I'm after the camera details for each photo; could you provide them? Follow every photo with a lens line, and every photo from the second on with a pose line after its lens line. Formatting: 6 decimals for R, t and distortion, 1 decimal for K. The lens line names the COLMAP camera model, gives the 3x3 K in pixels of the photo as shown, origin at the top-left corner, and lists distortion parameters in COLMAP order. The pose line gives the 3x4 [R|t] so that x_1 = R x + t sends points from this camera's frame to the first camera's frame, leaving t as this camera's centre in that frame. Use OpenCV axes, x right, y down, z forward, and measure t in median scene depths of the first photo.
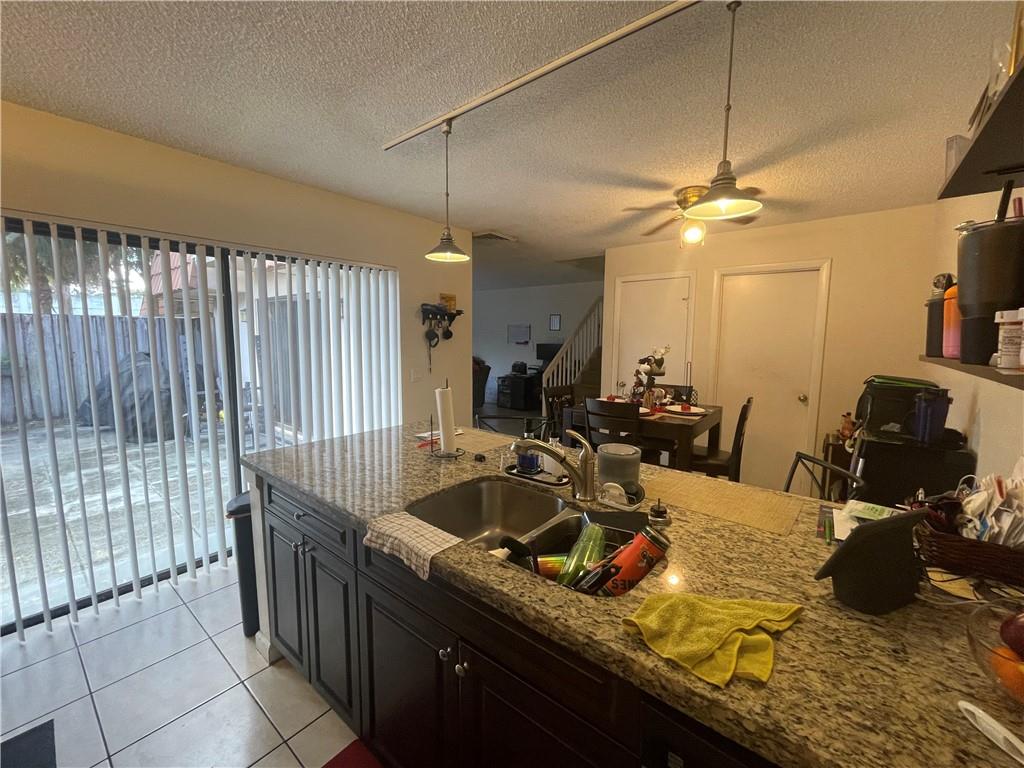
lens RADIAL K [[416.2, 0, 510.5], [0, 416.2, 382.4], [0, 0, 1]] dist [-0.000304, 0.000193]
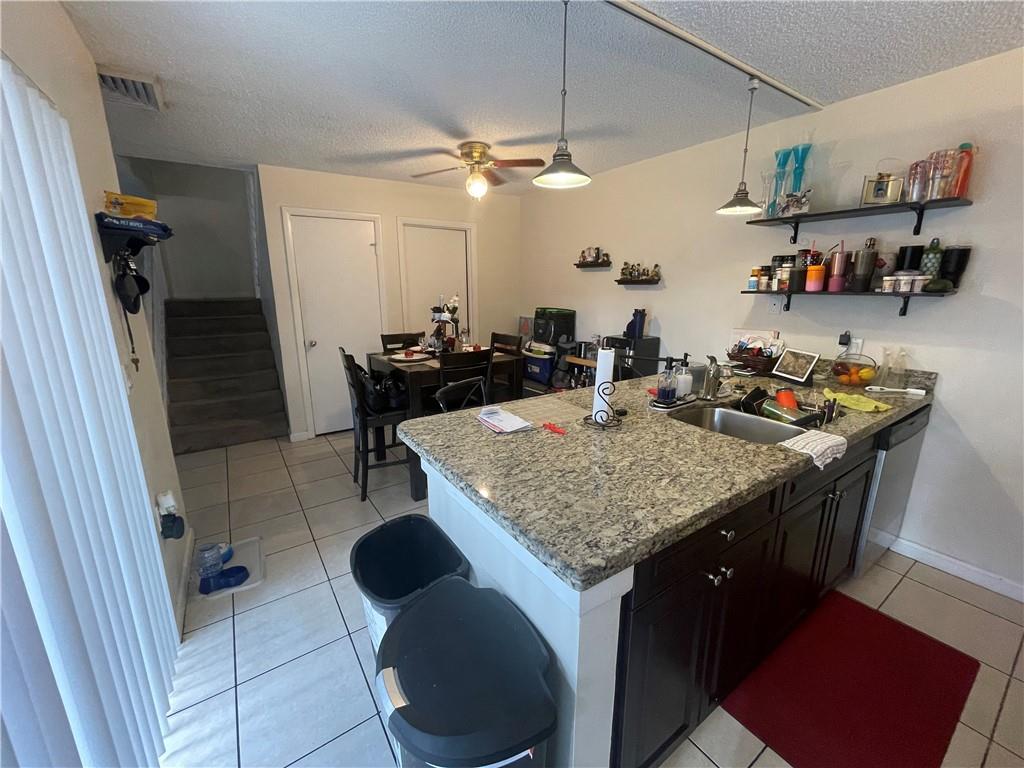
lens RADIAL K [[416.2, 0, 509.7], [0, 416.2, 380.0], [0, 0, 1]] dist [-0.000304, 0.000193]
pose [[0.289726, -0.225269, 0.930222, -1.059926], [0.115981, 0.973008, 0.199507, -0.119019], [-0.950056, 0.050085, 0.308033, 0.958965]]
